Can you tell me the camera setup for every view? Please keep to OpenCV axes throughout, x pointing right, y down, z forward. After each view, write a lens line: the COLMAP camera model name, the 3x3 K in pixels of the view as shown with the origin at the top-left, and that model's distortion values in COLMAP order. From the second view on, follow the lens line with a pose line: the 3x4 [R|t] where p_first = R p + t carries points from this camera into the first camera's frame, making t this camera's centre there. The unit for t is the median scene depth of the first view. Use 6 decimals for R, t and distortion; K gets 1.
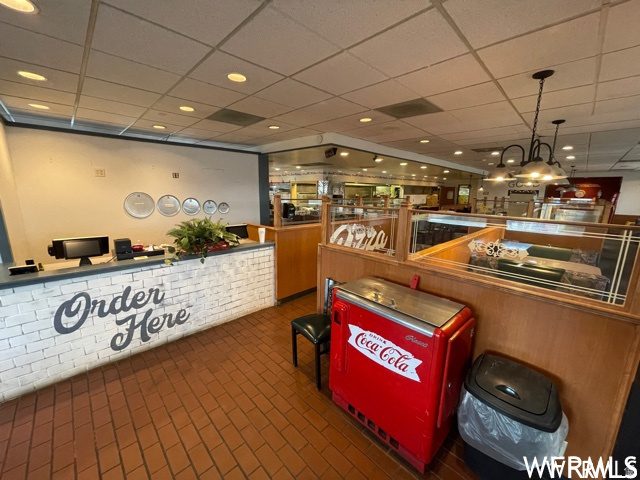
lens RADIAL K [[255.7, 0, 323.9], [0, 255.7, 240.4], [0, 0, 1]] dist [-0.010656, 0.000110]
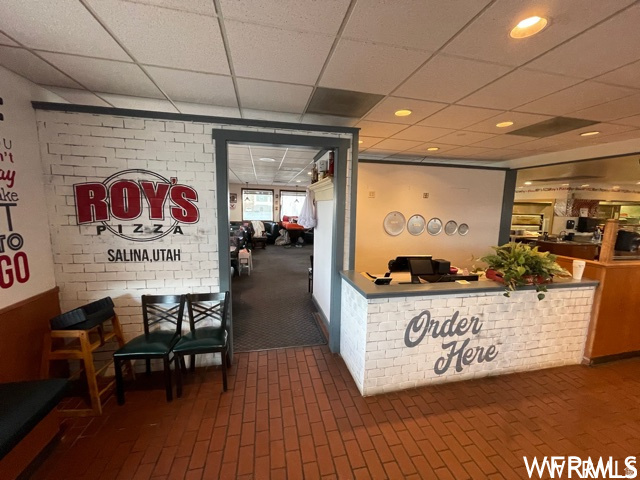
lens RADIAL K [[255.7, 0, 322.2], [0, 255.7, 241.6], [0, 0, 1]] dist [-0.010656, 0.000110]
pose [[0.836694, 0.075125, -0.542494, -0.646457], [-0.110835, 0.993278, -0.033392, 0.008555], [0.536339, 0.088067, 0.839396, -0.098706]]
